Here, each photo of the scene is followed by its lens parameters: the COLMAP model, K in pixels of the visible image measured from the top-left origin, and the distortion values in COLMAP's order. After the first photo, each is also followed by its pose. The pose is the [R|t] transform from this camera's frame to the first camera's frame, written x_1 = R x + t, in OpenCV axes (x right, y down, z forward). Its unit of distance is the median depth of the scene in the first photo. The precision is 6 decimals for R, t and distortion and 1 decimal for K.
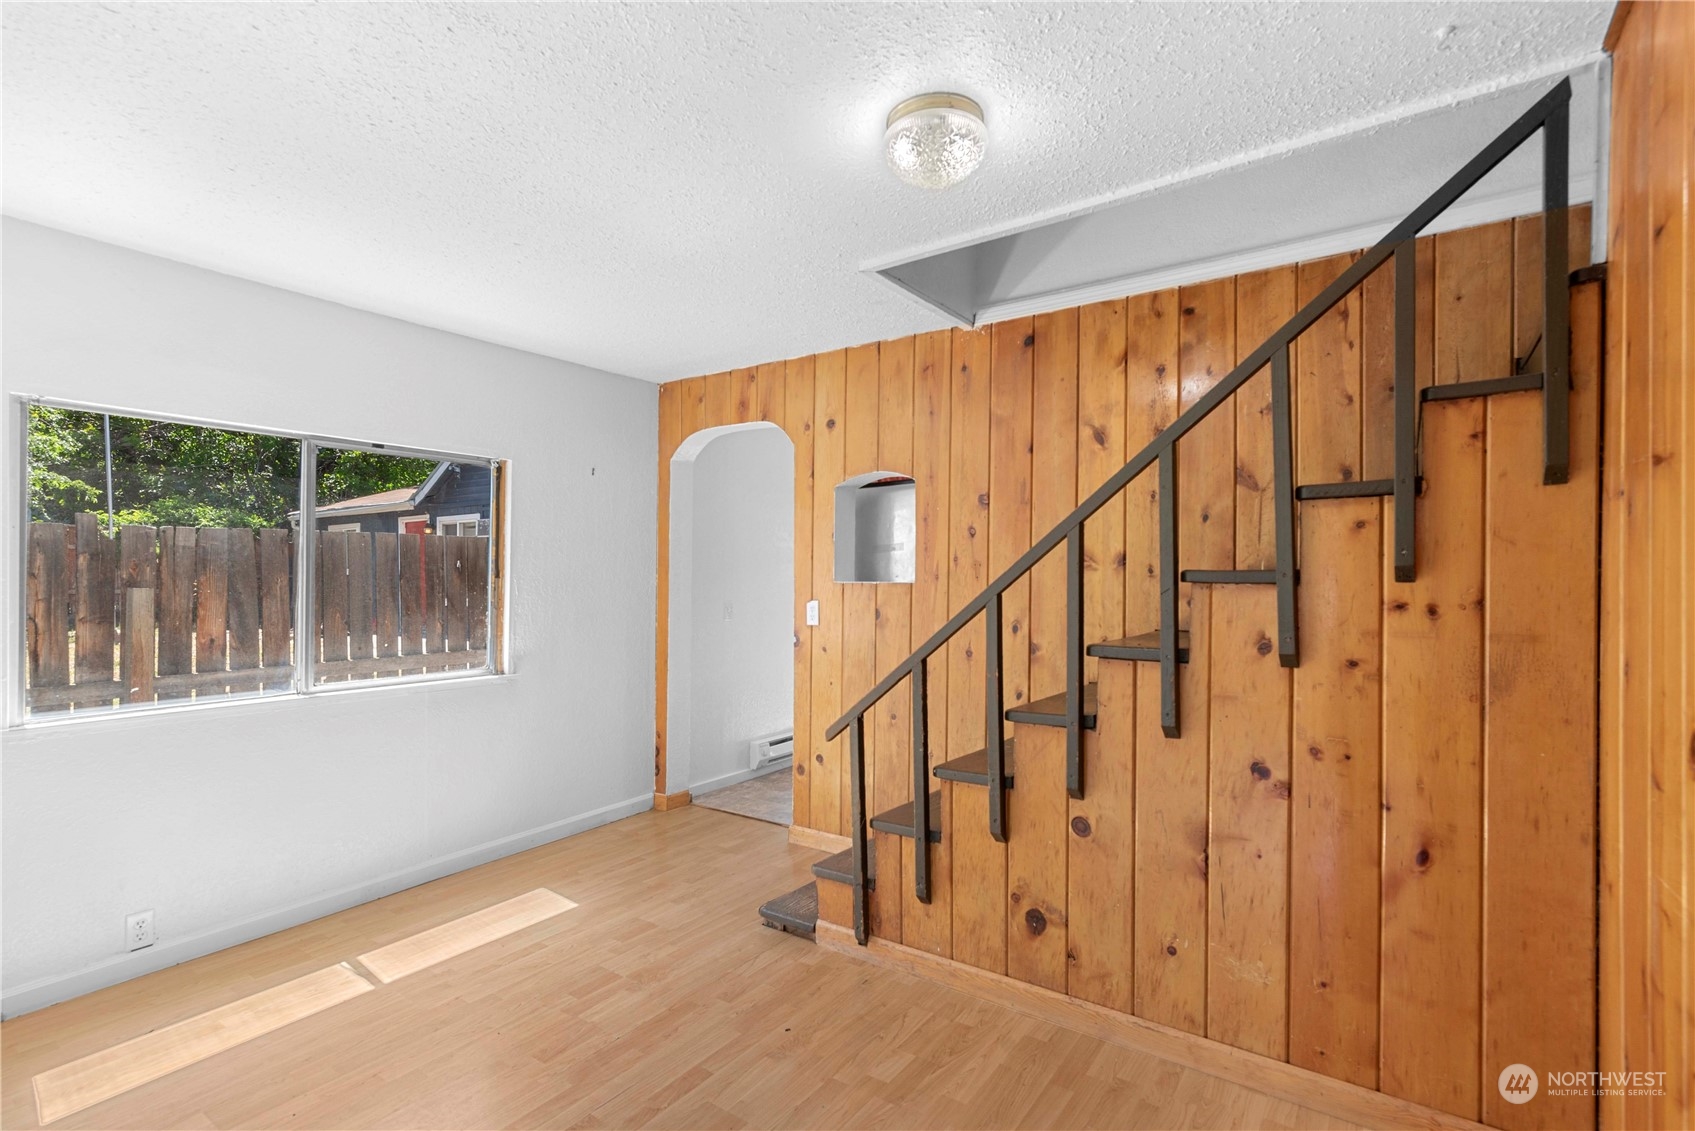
lens RADIAL K [[784.8, 0, 866.2], [0, 784.8, 573.7], [0, 0, 1]] dist [-0.000153, 0.000527]
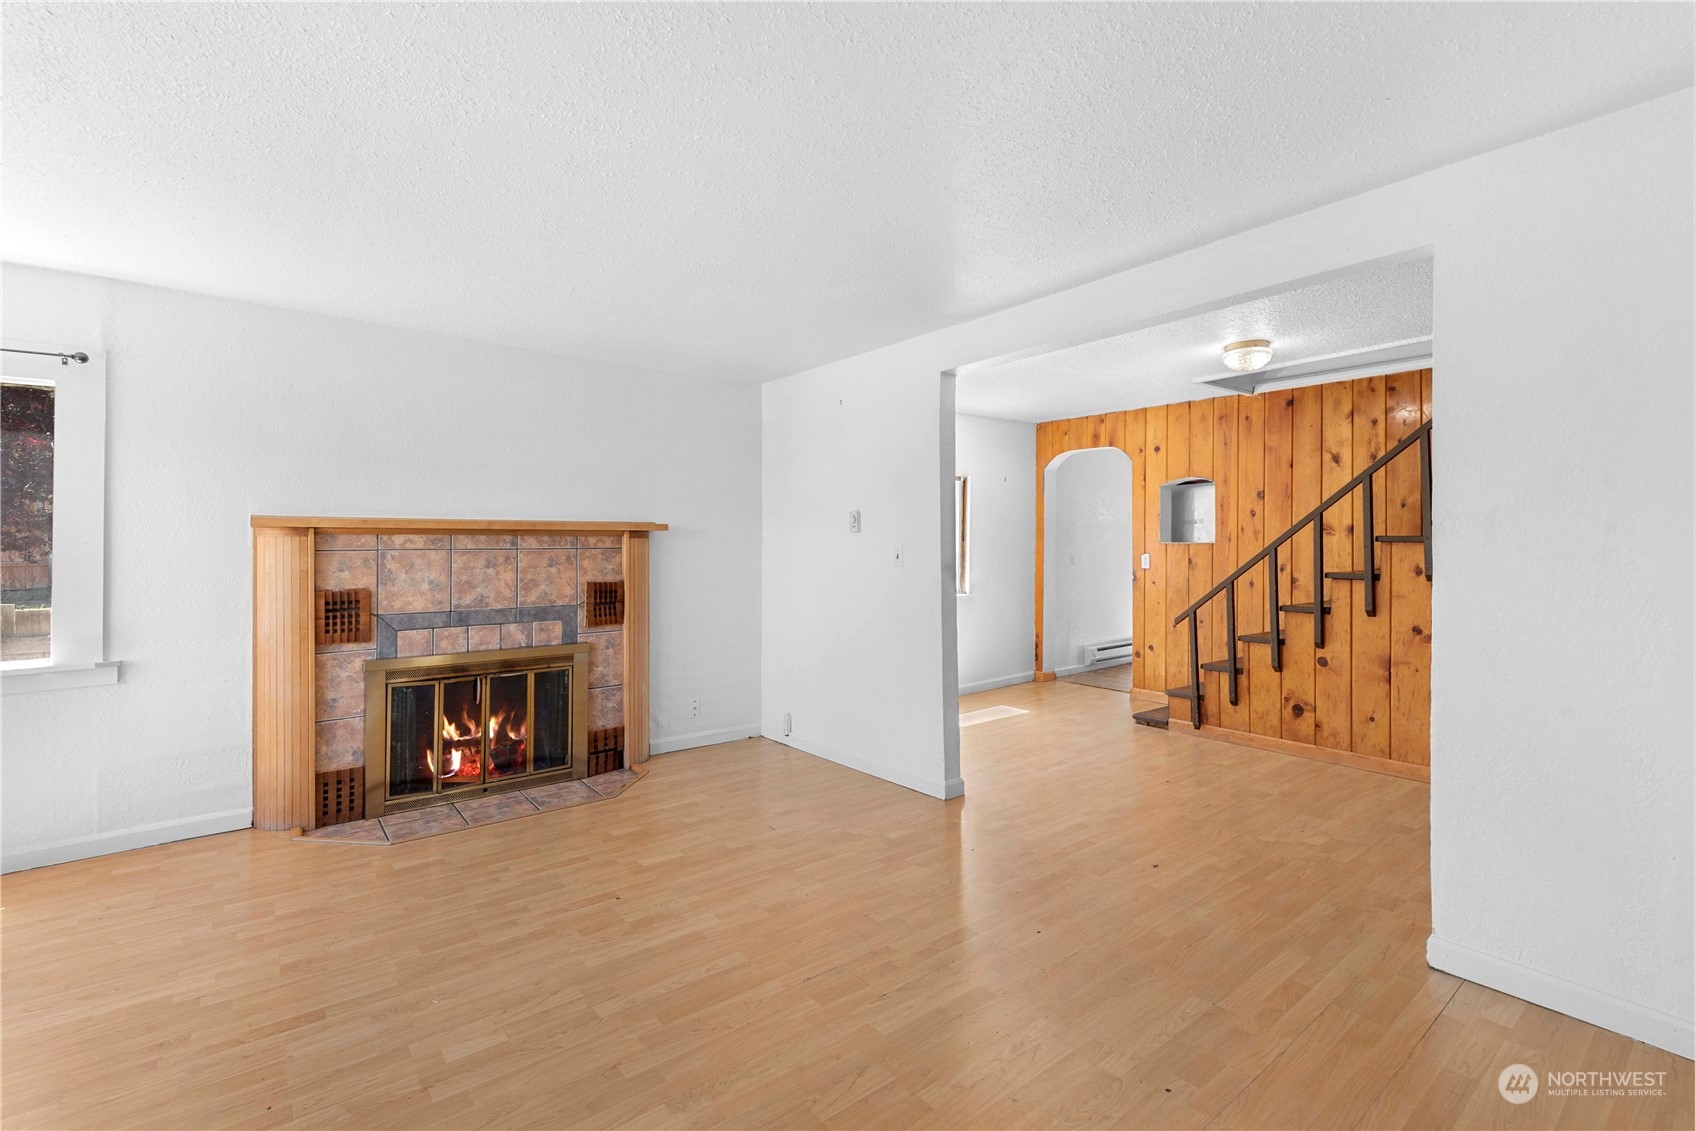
lens RADIAL K [[754.3, 0, 863.8], [0, 754.3, 535.7], [0, 0, 1]] dist [0.001762, 0.002656]
pose [[0.955480, -0.007308, -0.294964, -0.213728], [0.007102, 0.999973, -0.001769, -0.007785], [0.294969, -0.000404, 0.955507, -0.922886]]
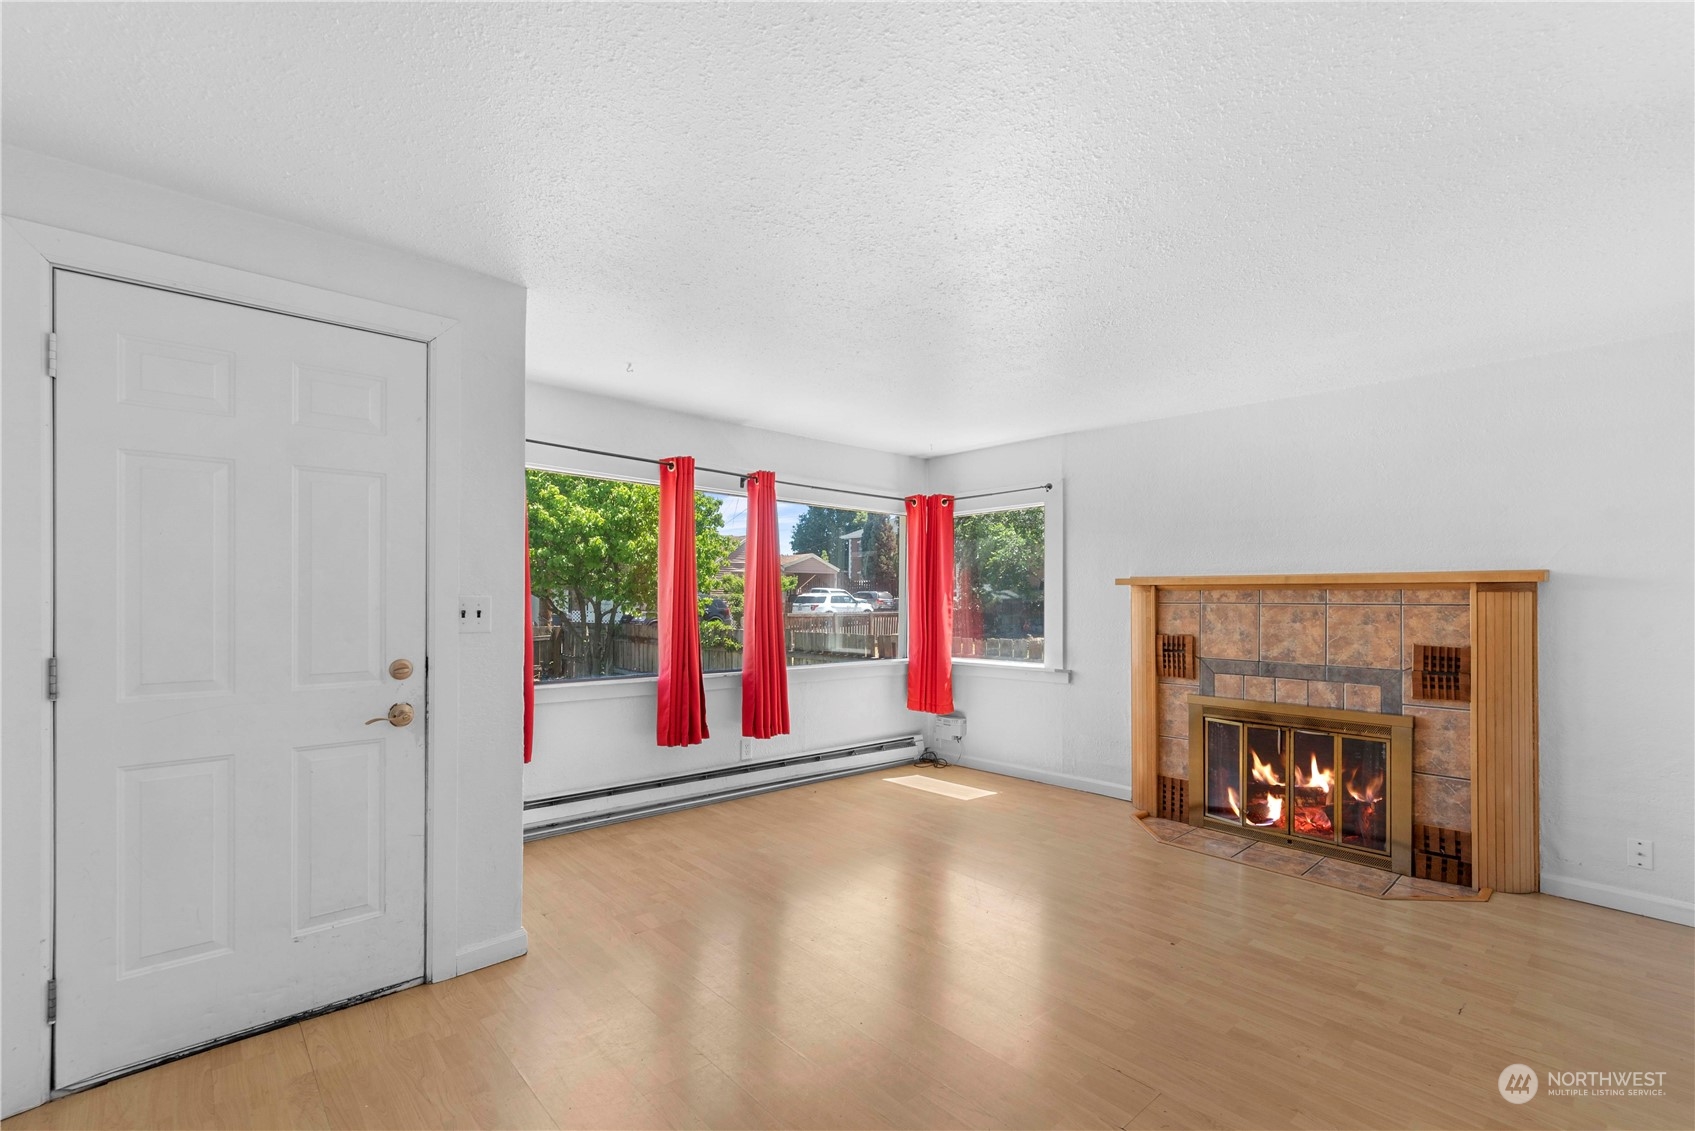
lens RADIAL K [[754.3, 0, 852.6], [0, 754.3, 599.7], [0, 0, 1]] dist [0.001762, 0.002656]
pose [[-0.235661, 0.001790, -0.971834, 0.237509], [0.005846, 0.999983, 0.000425, -0.003412], [0.971818, -0.005582, -0.235667, -0.296602]]
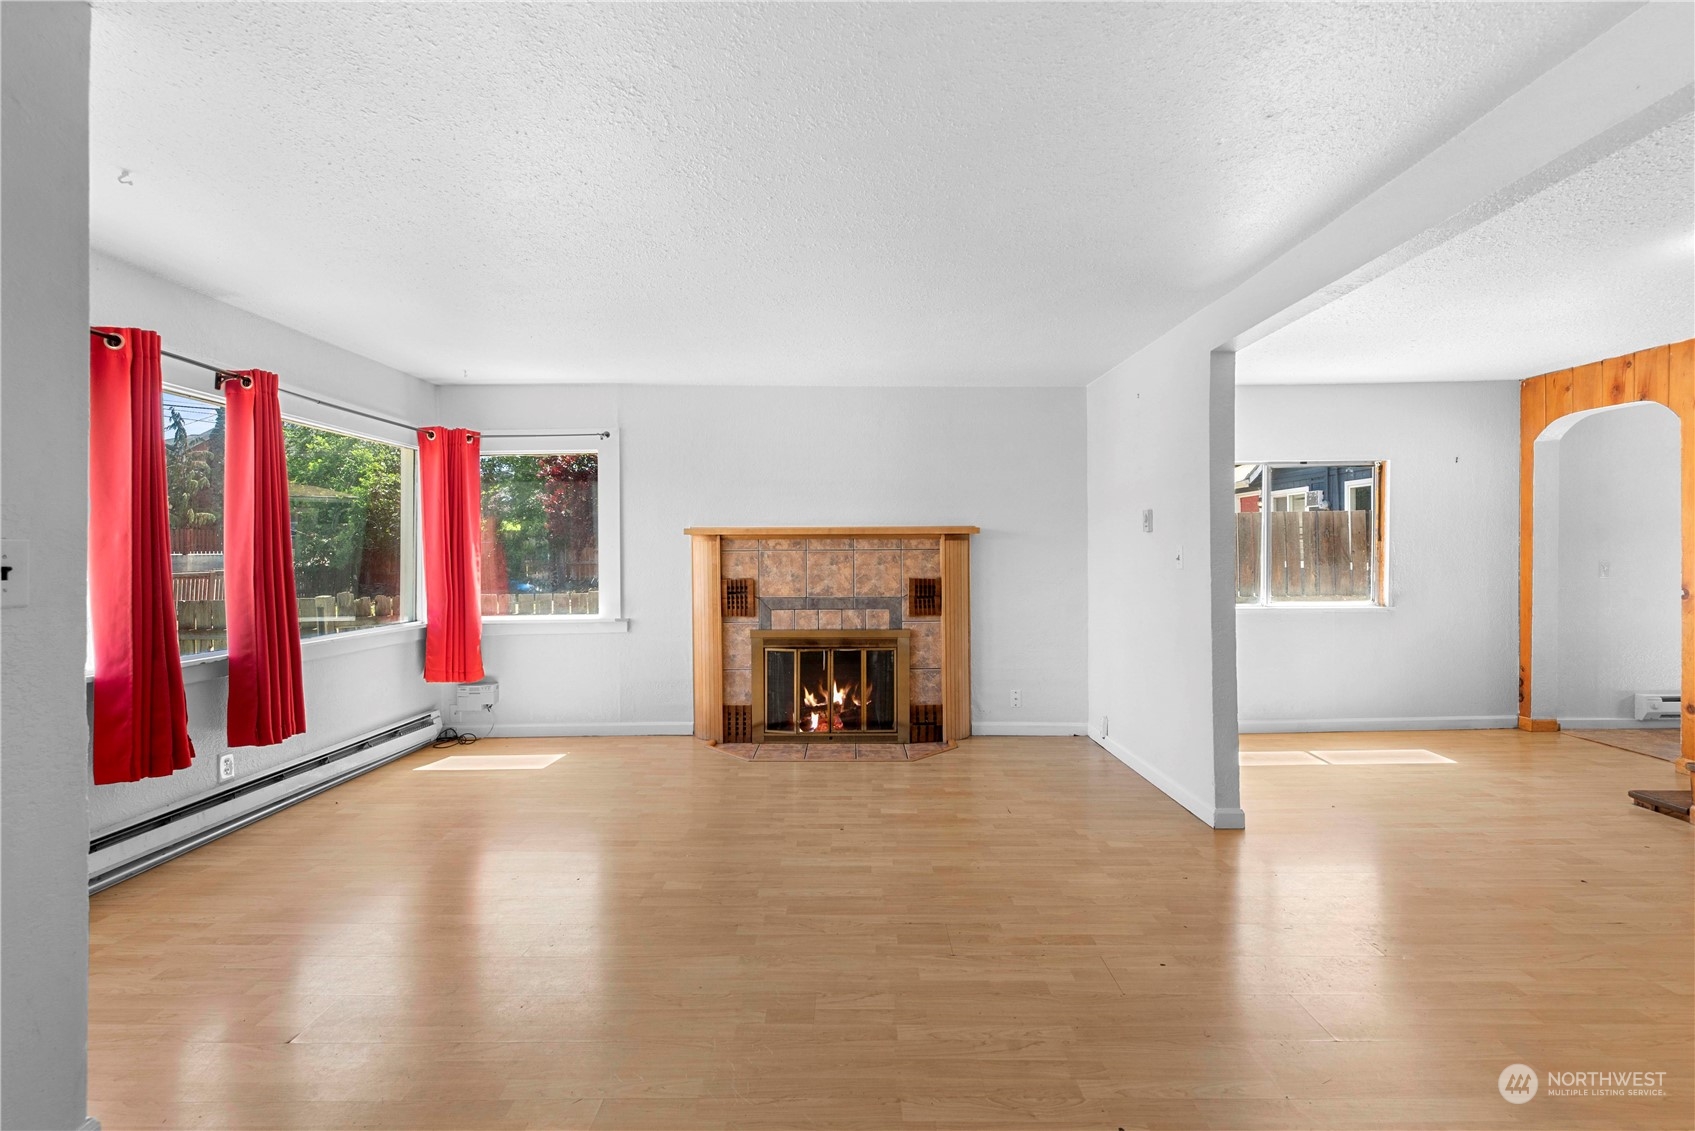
lens RADIAL K [[754.3, 0, 859.4], [0, 754.3, 552.3], [0, 0, 1]] dist [0.001762, 0.002656]
pose [[0.563312, -0.001002, -0.826243, 0.185506], [0.013916, 0.999869, 0.008275, 0.000911], [0.826127, -0.016159, 0.563252, -0.748016]]
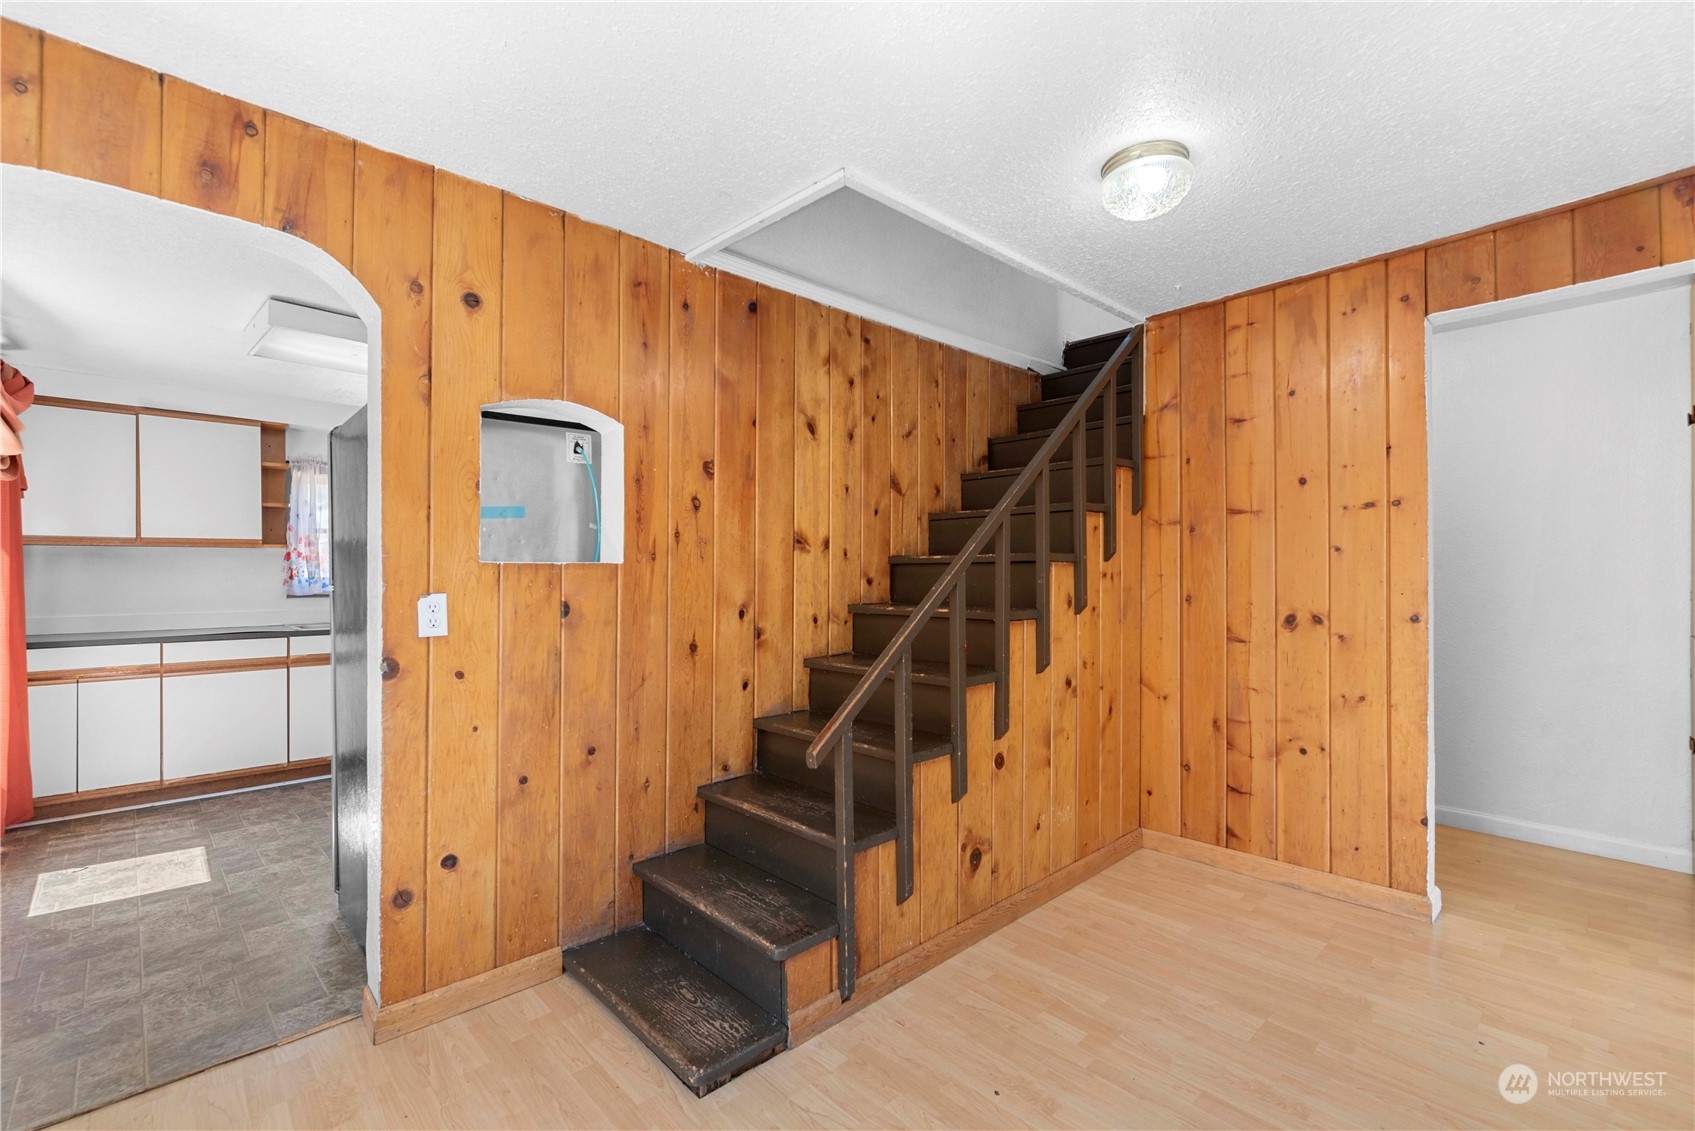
lens RADIAL K [[754.3, 0, 826.4], [0, 754.3, 574.6], [0, 0, 1]] dist [0.001762, 0.002656]
pose [[0.208933, -0.002335, 0.977927, -0.699545], [-0.002092, 0.999994, 0.002835, 0.022696], [-0.977928, -0.002638, 0.208927, 0.767256]]
